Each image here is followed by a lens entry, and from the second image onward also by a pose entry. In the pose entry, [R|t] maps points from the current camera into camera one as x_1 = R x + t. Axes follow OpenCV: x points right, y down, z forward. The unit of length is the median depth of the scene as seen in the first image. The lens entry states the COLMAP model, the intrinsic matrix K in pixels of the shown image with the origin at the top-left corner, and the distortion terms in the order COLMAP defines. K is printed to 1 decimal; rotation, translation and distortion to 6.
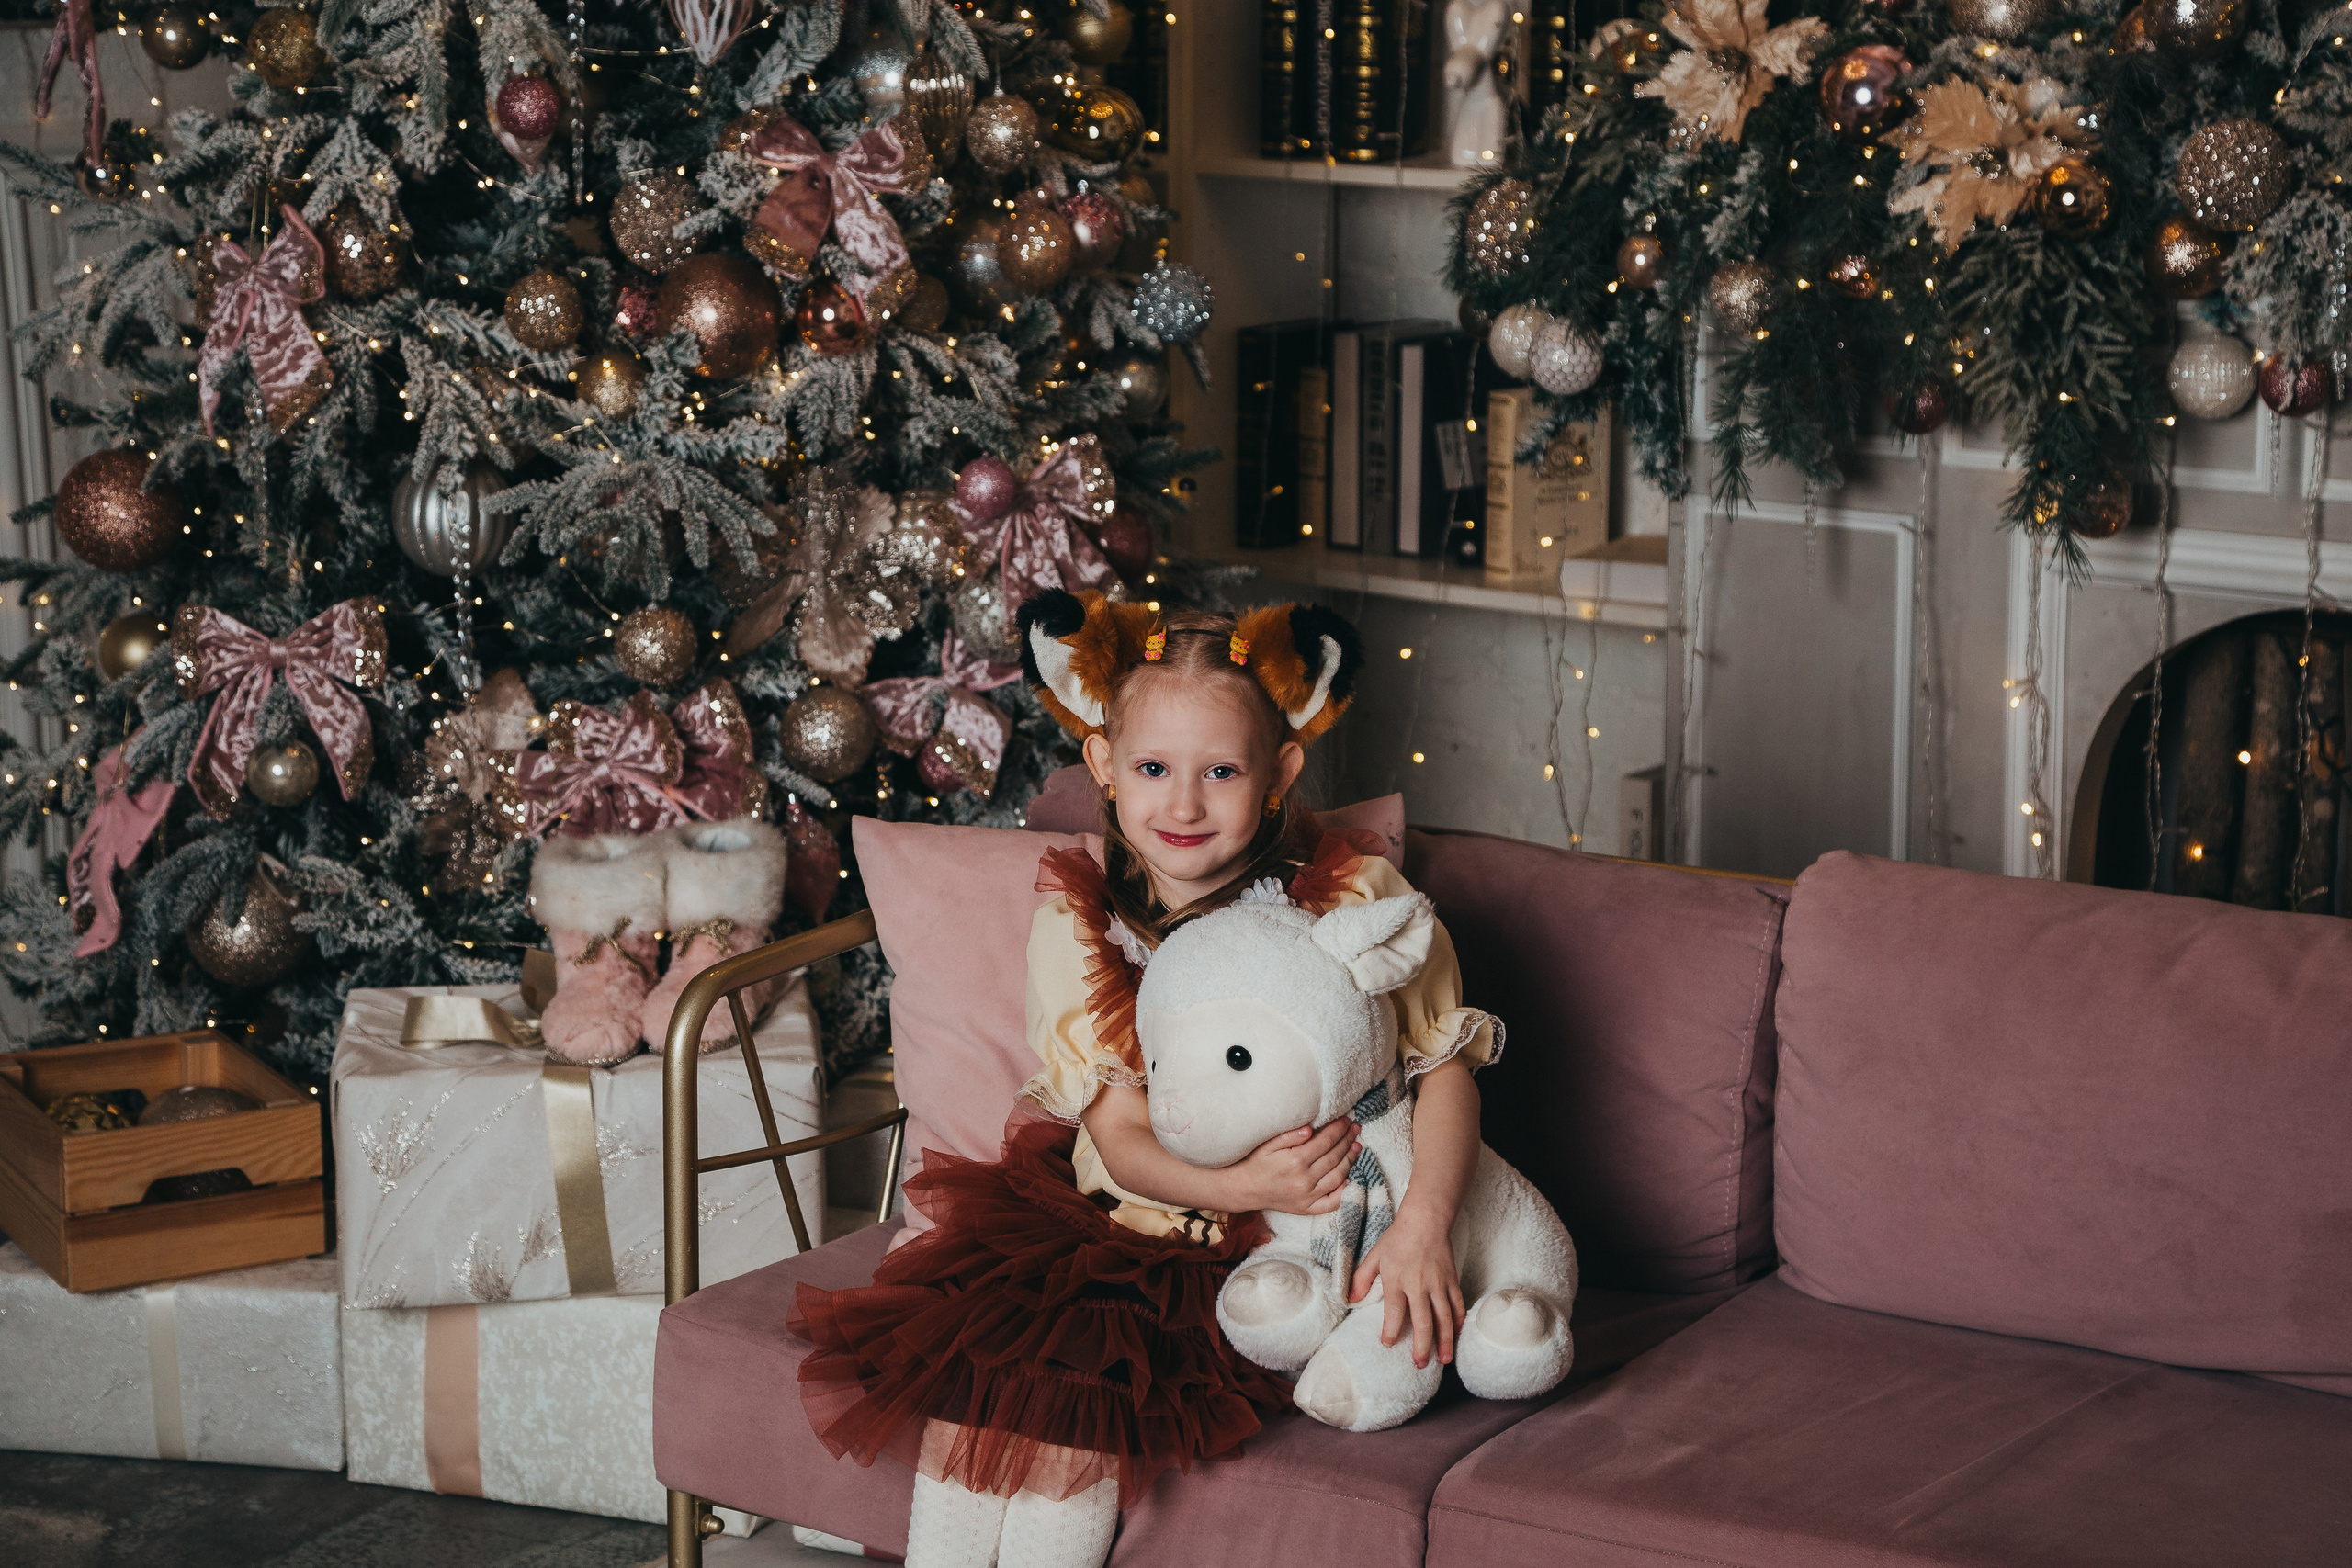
lens RADIAL K [[4641.5, 0, 1186.5], [0, 4641.5, 785.6], [0, 0, 1]] dist [0.340180, 0.000000]
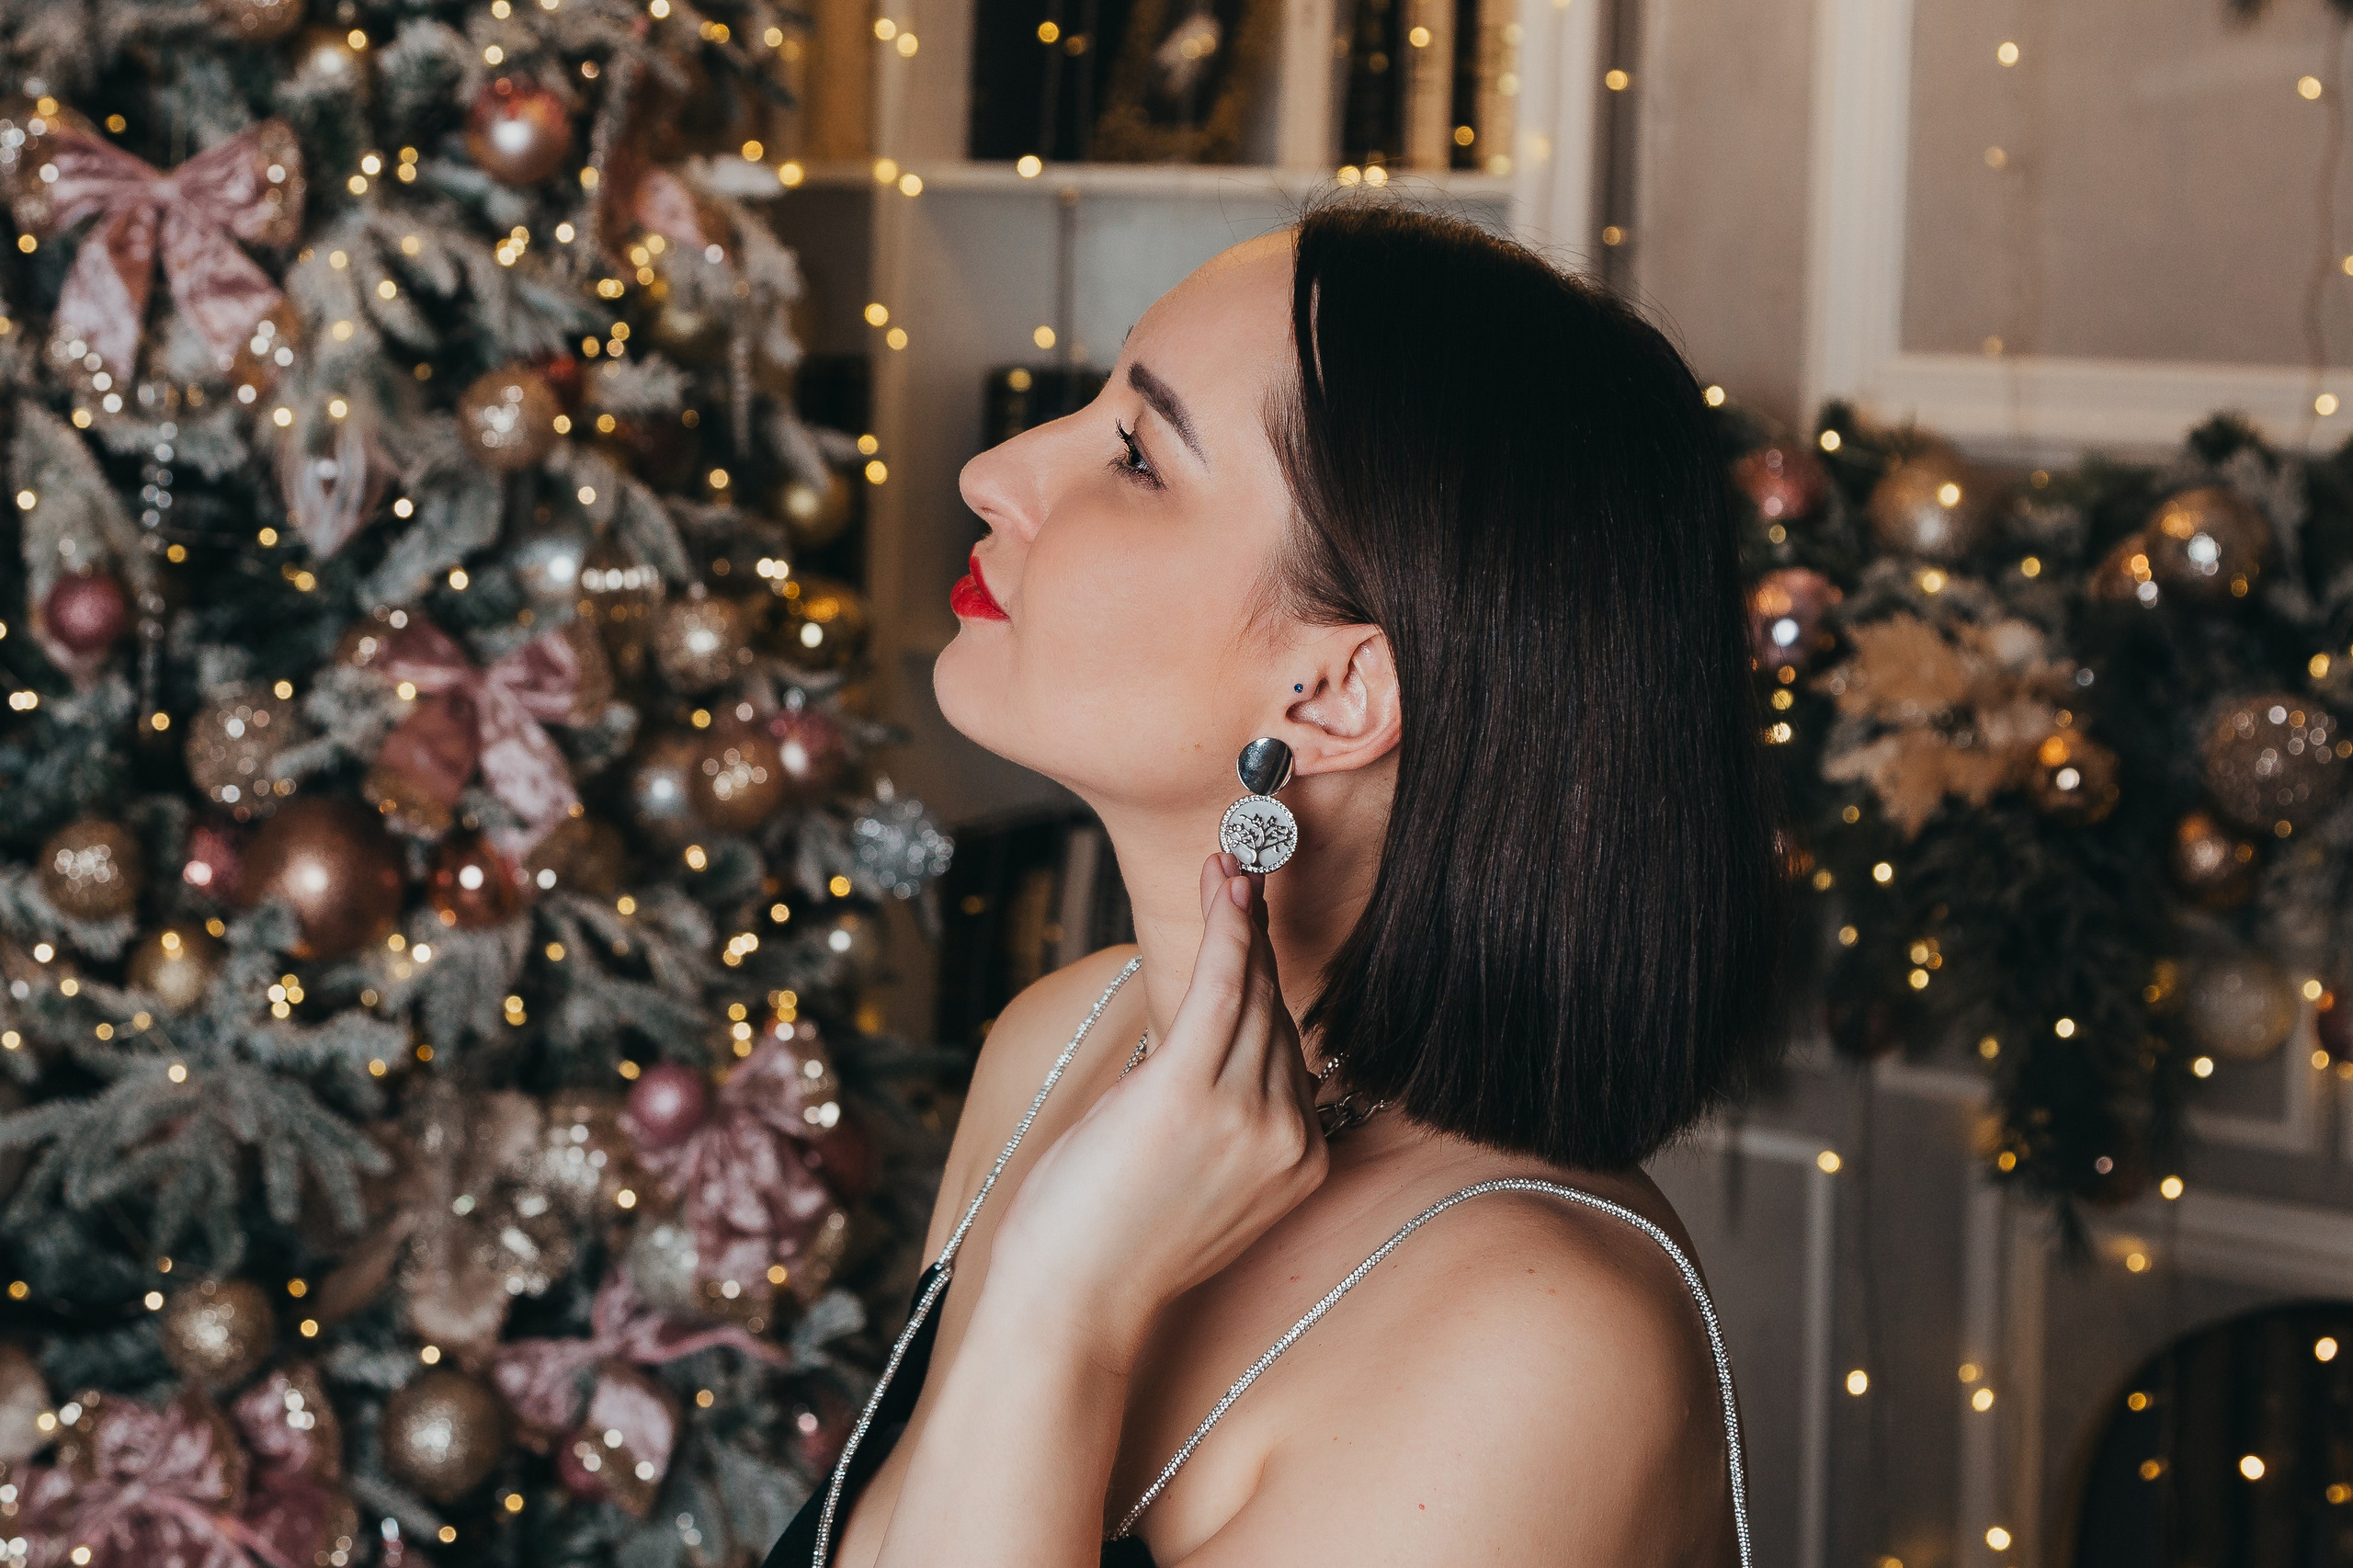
lens RADIAL K [[4348.0, 0, 1186.9], [0, 4348.0, 511.7], [0, 0, 1]] dist [0.137530, 0.000000]
pose [[0.994684, 0.023953, 0.100155, -0.032600], [-0.010727, 0.991382, -0.130561, -0.067505], [-0.102419, 0.128792, 0.986369, 0.269667]]
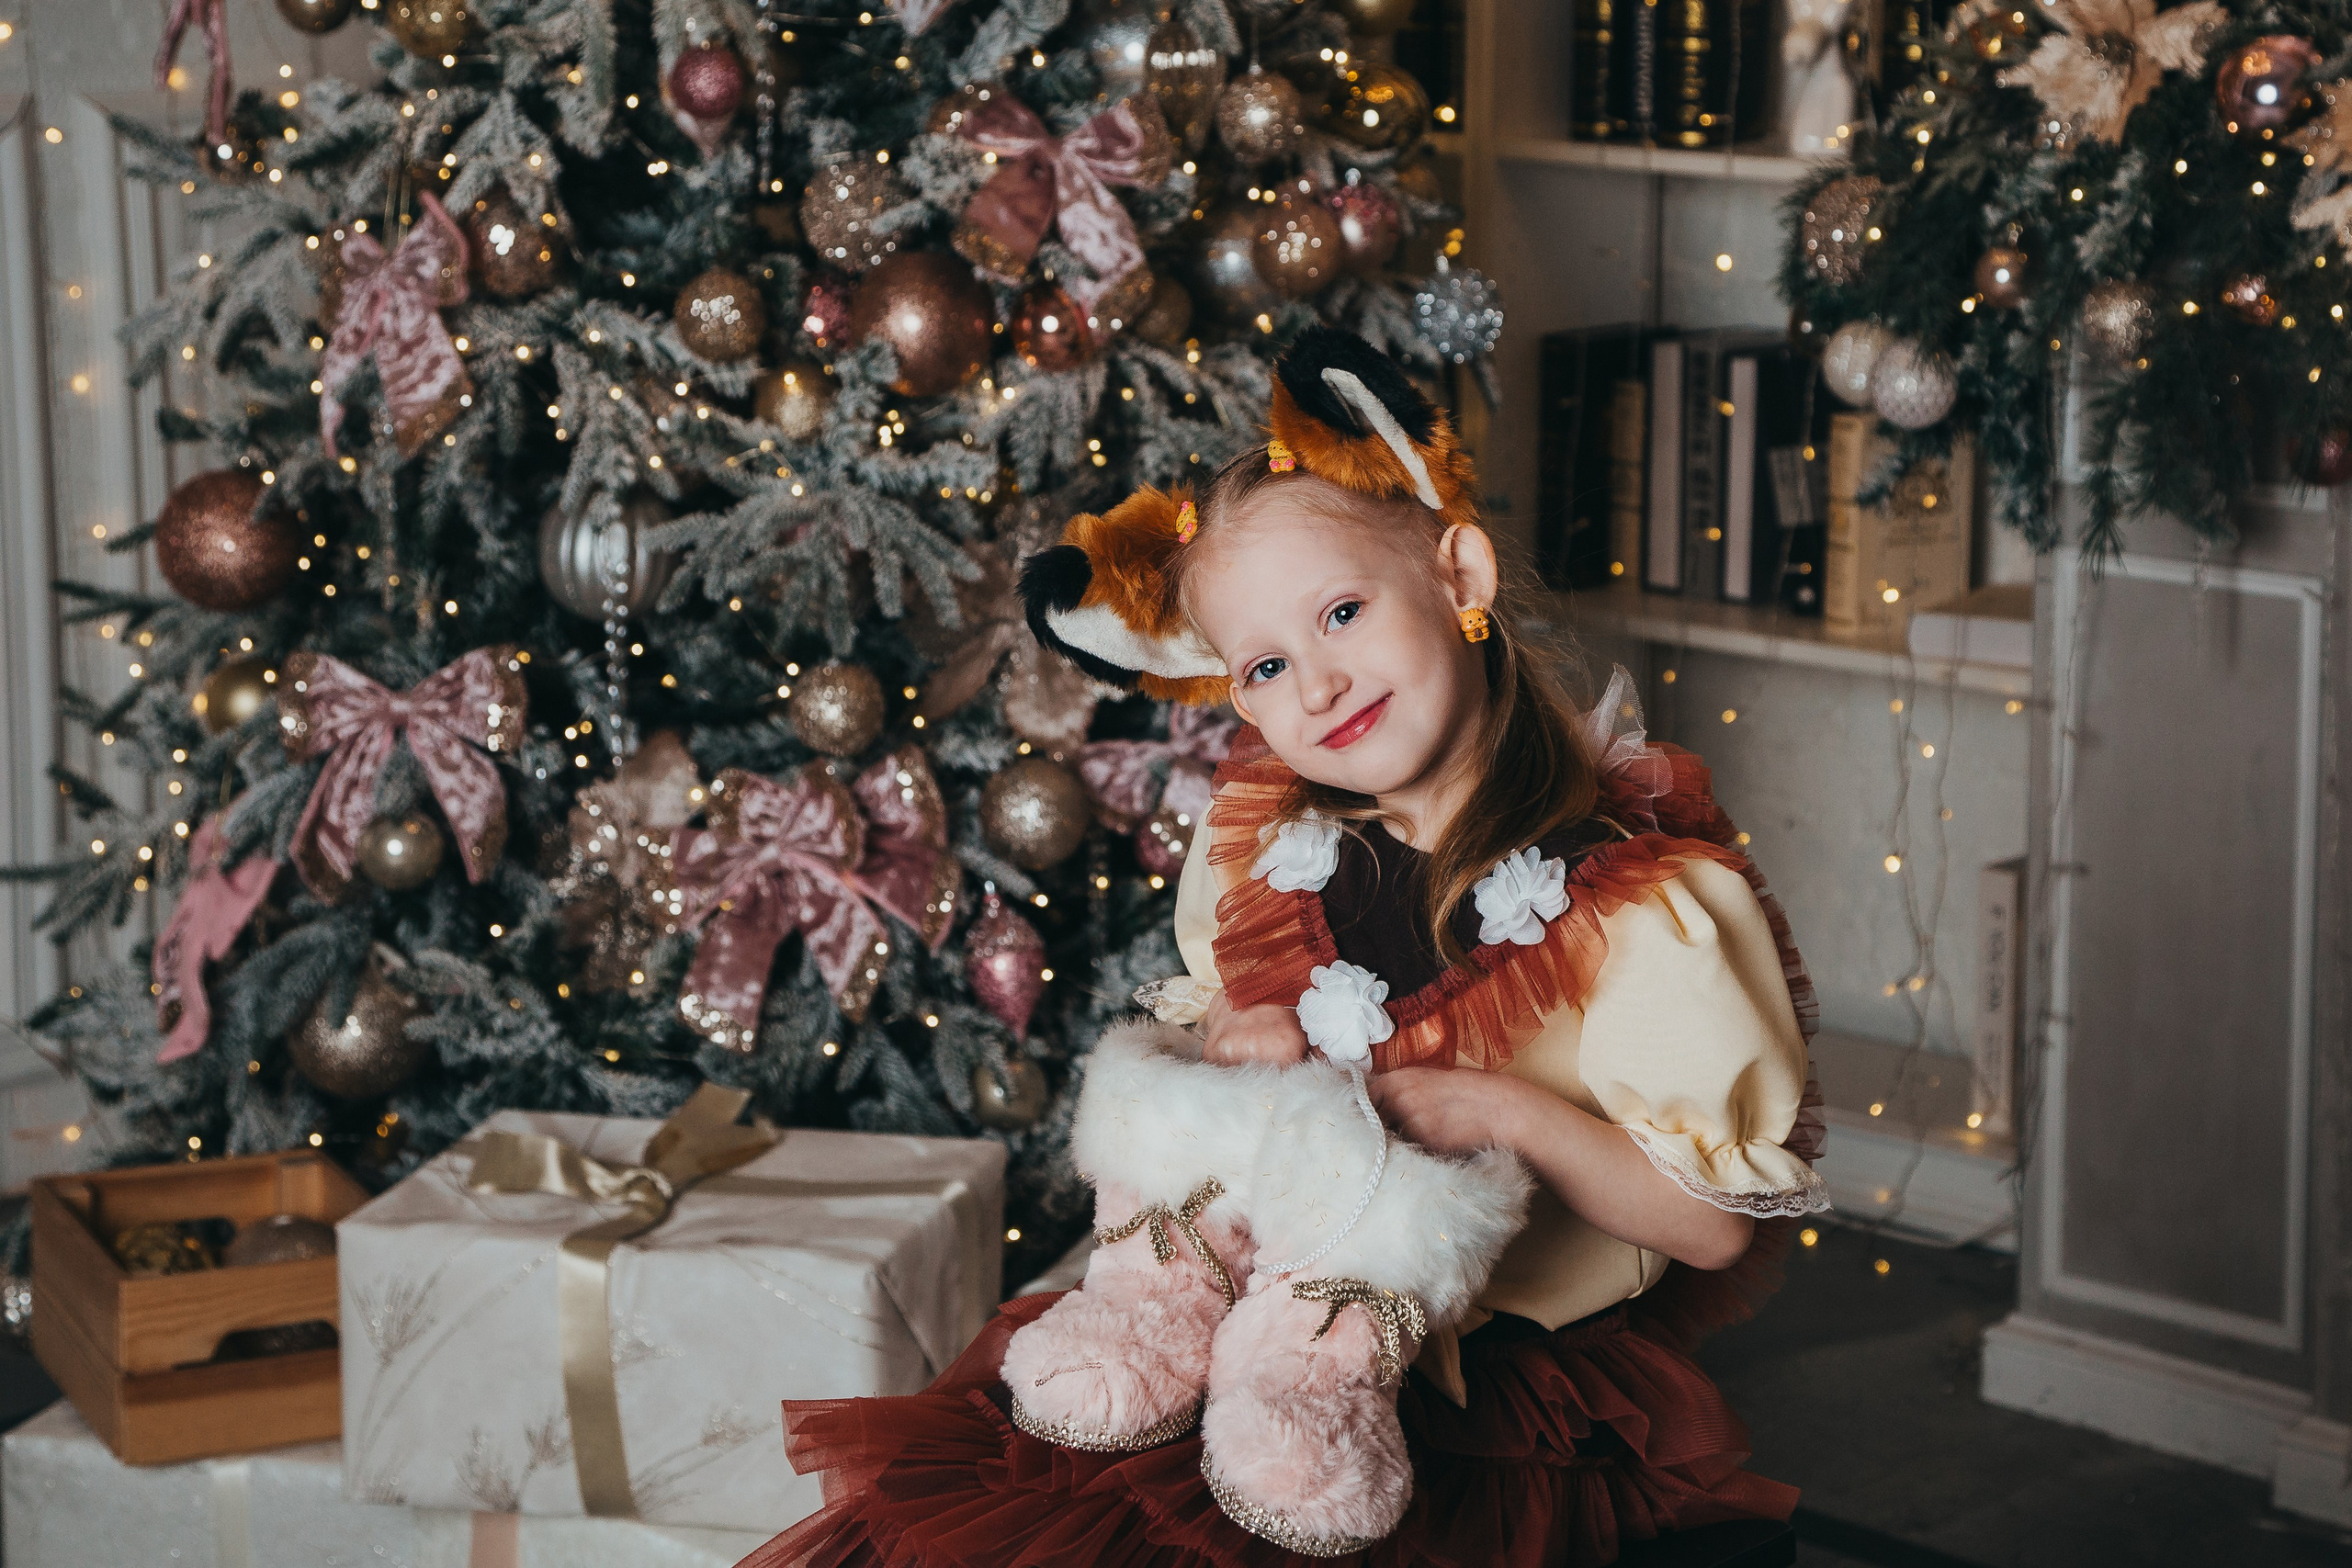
lens RADIAL K [[5239.3, 0, 1396.1], [0, 5239.3, 592.5], [0, 0, 1]] dist [0.239101, 0.000000]
pose [[0.999537, 0.017490, -0.024895, 0.011670], [-0.018486, 0.999014, -0.040362, -0.013923], [0.024165, 0.040804, 0.998875, 0.041515]]
